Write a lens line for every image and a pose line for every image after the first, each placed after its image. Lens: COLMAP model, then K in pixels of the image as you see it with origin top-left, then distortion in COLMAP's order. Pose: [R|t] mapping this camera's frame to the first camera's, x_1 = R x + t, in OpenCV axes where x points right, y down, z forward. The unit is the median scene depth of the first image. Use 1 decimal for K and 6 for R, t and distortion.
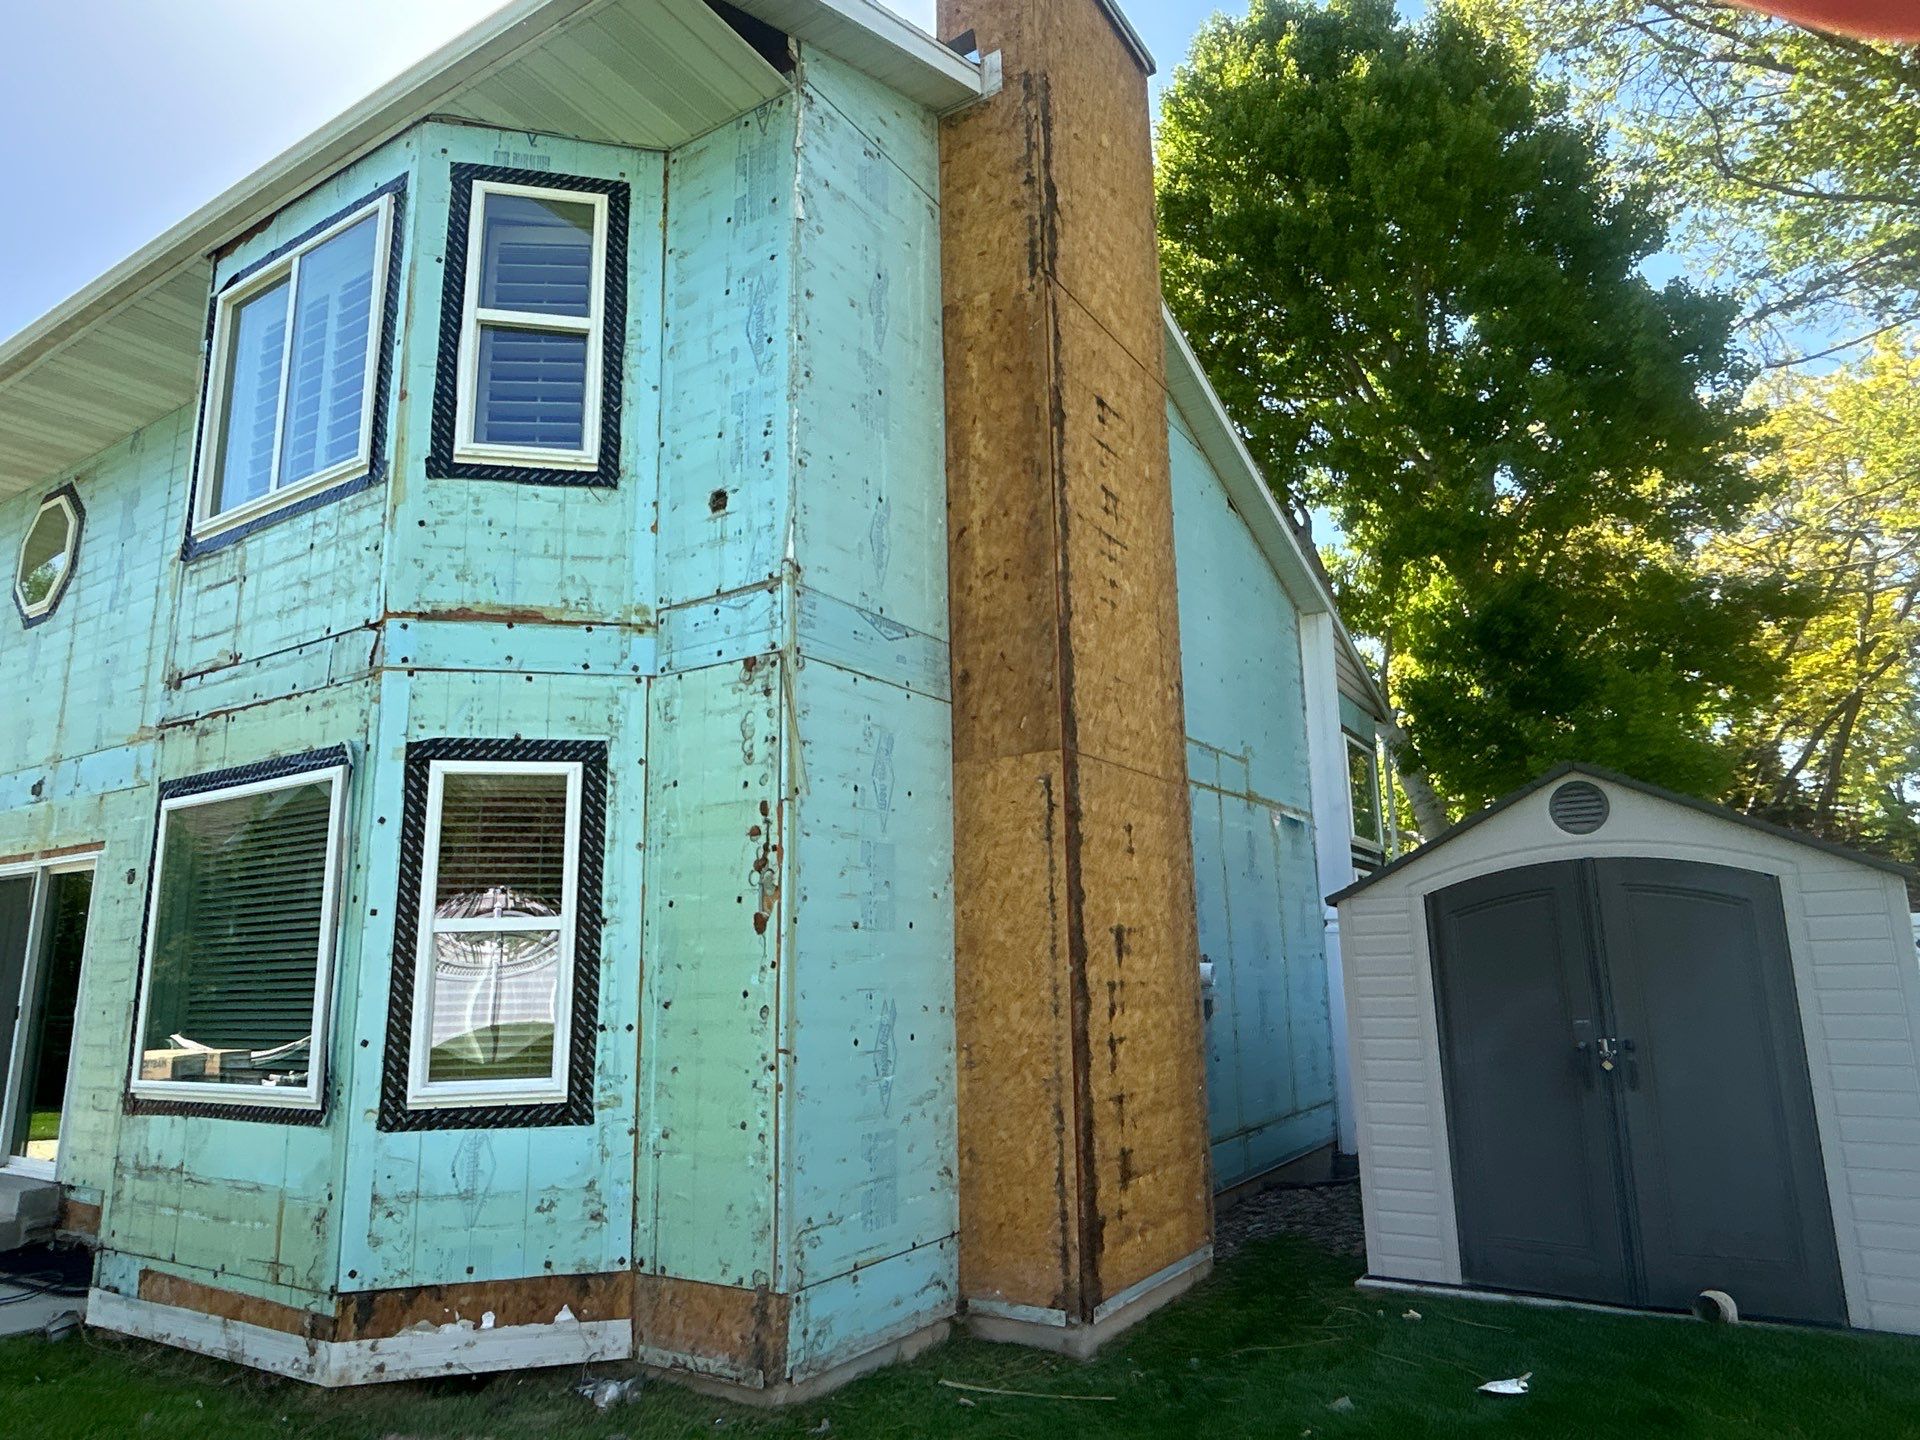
lens RADIAL K [[1203.6, 0, 965.0], [0, 1203.6, 715.7], [0, 0, 1]] dist [-0.007489, 0.004353]
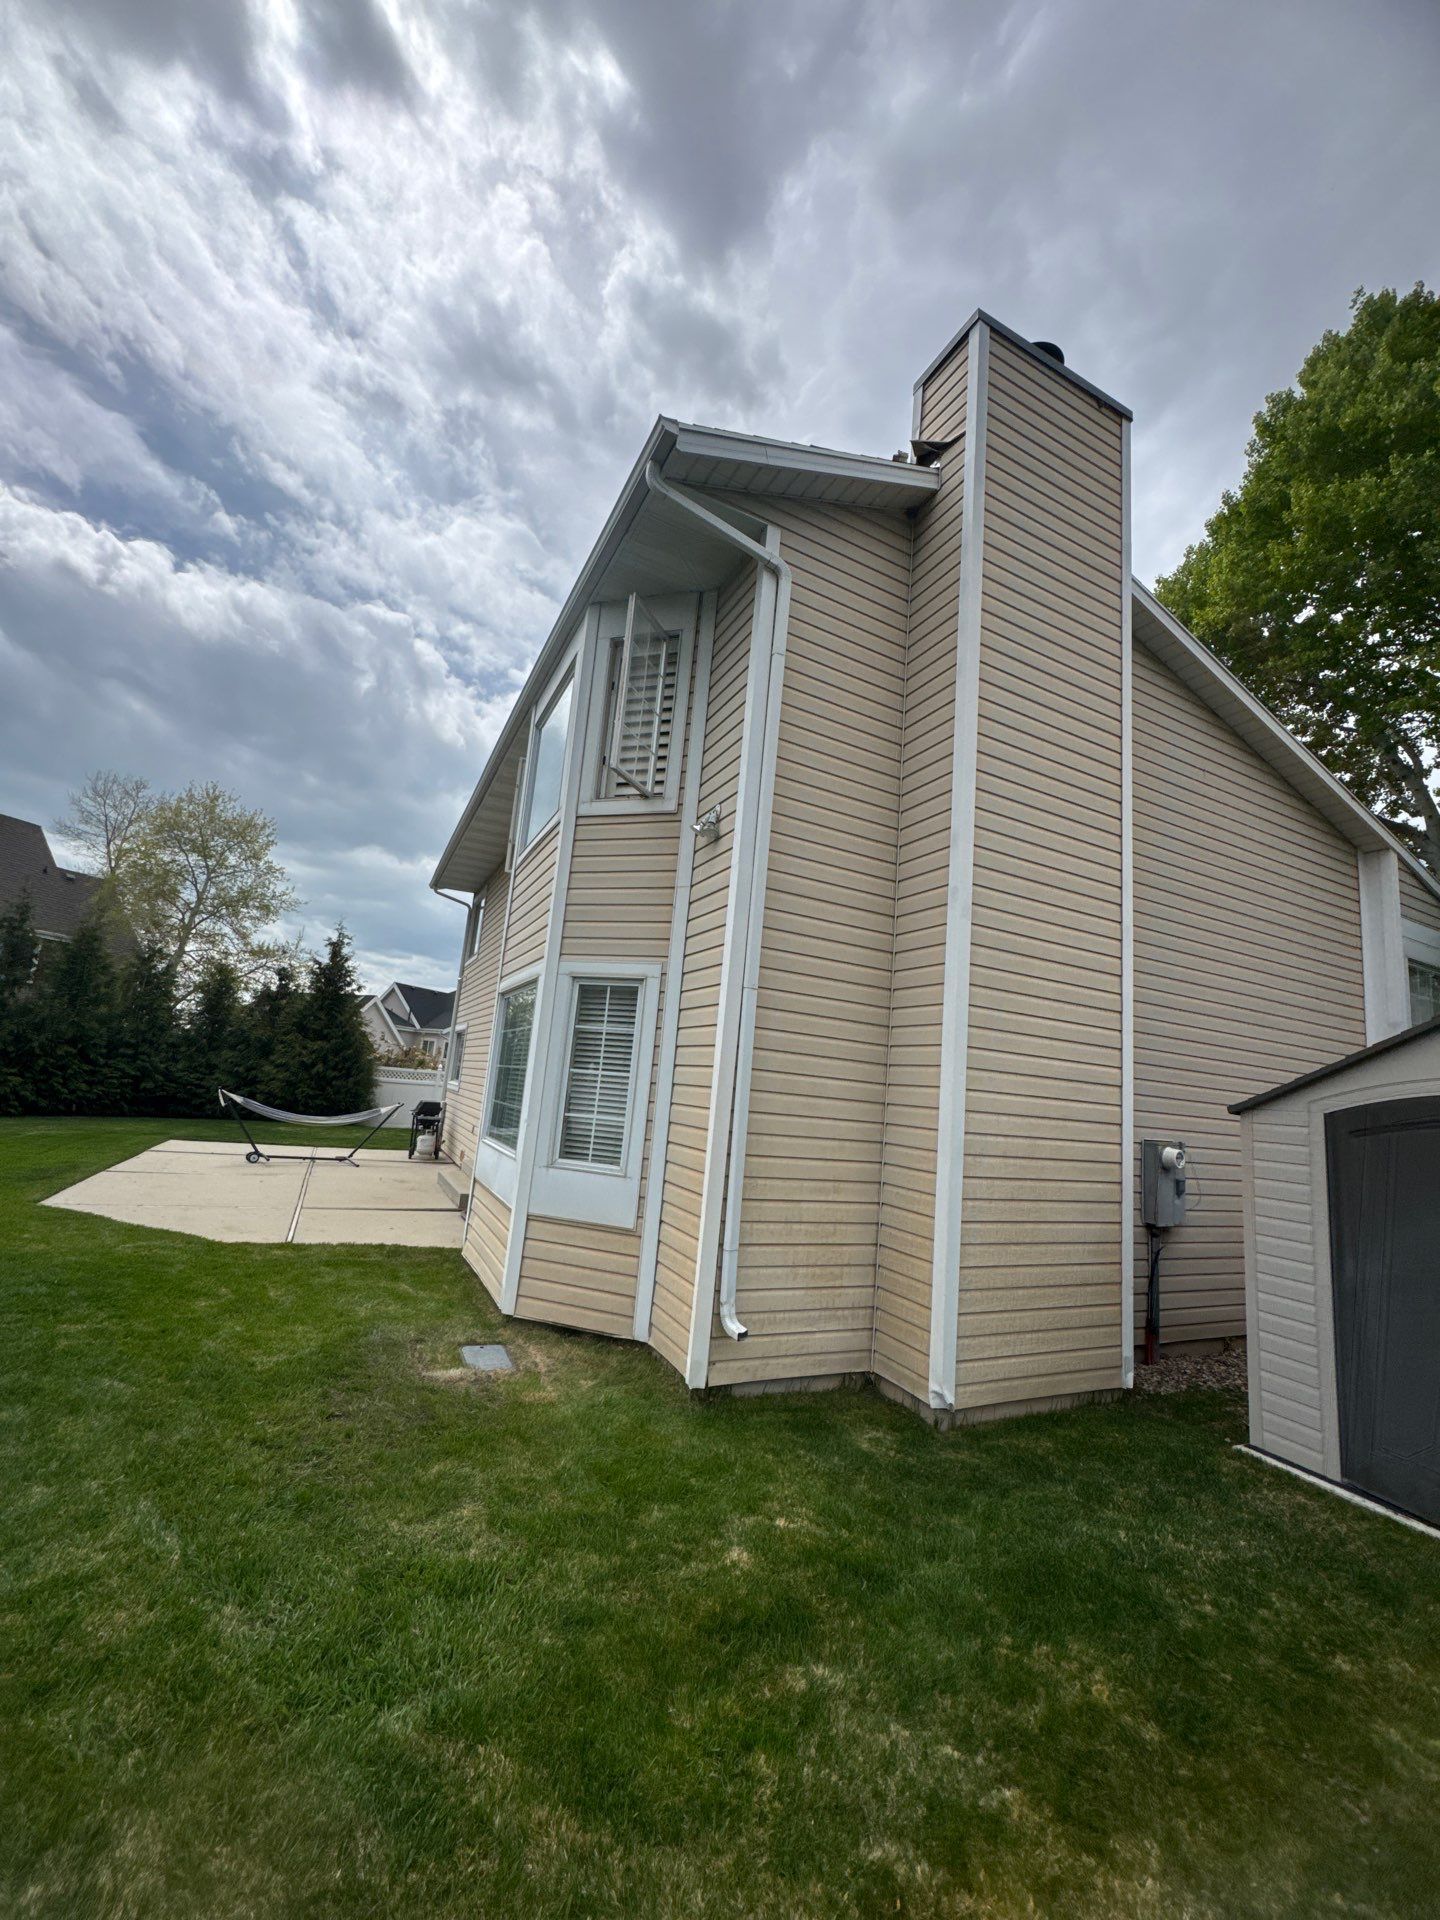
lens RADIAL K [[763.6, 0, 721.8], [0, 763.6, 963.4], [0, 0, 1]] dist [0.000570, -0.000075]
pose [[0.846610, 0.007134, -0.532167, 0.323043], [0.009366, 0.999556, 0.028299, -0.011537], [0.532132, -0.028943, 0.846167, 0.155348]]
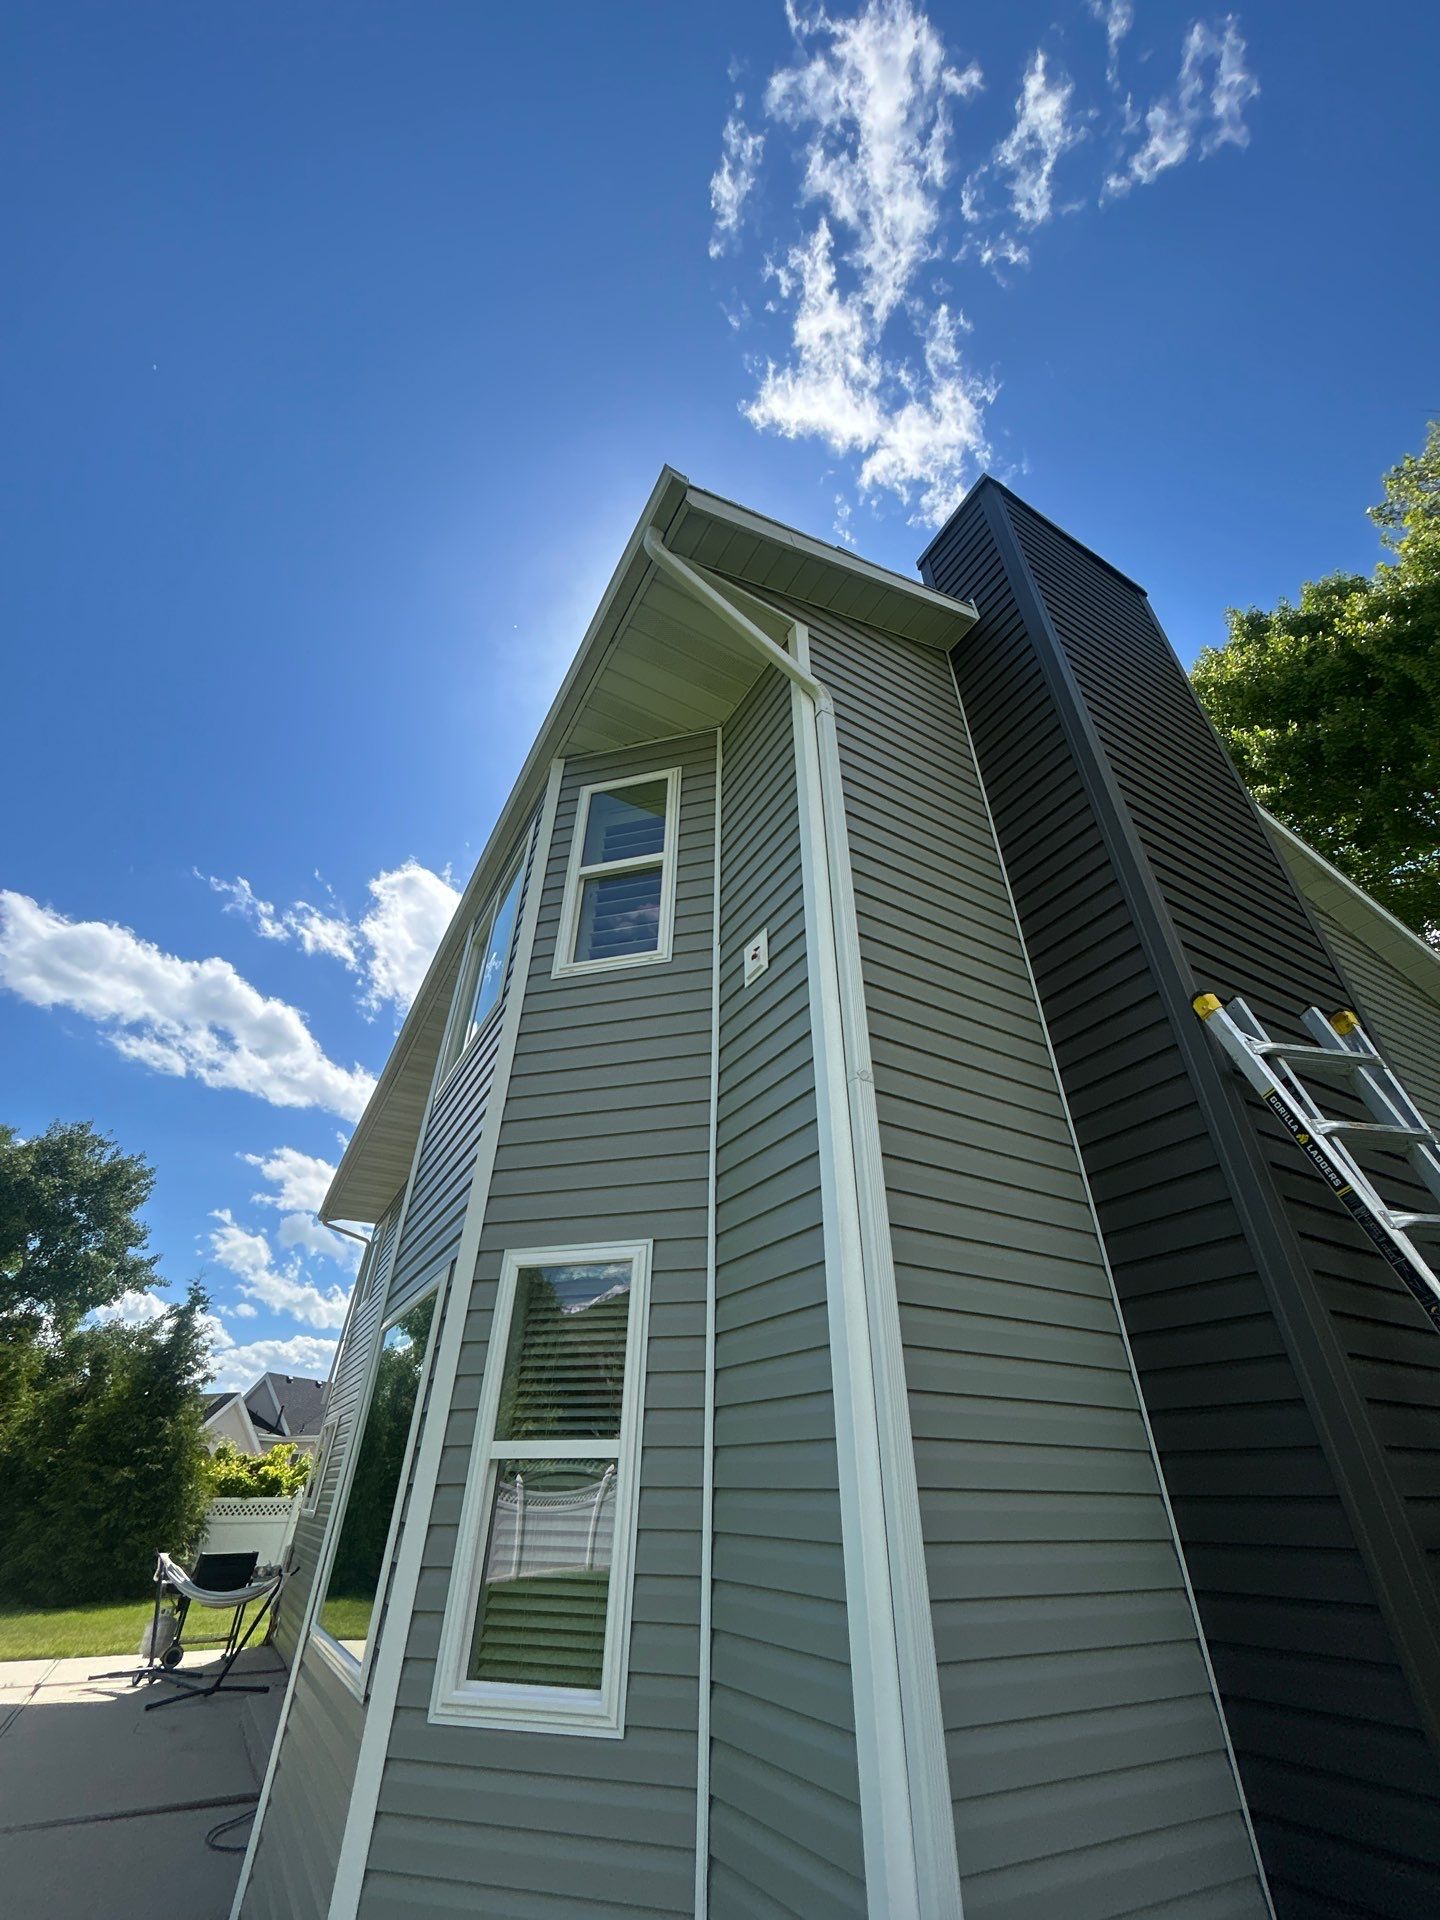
lens RADIAL K [[775.0, 0, 724.3], [0, 775.0, 966.1], [0, 0, 1]] dist [-0.003026, 0.001218]
pose [[0.881383, -0.241513, -0.406000, 0.021230], [0.071030, 0.917417, -0.391536, 0.076378], [0.467033, 0.316255, 0.825750, 0.460522]]
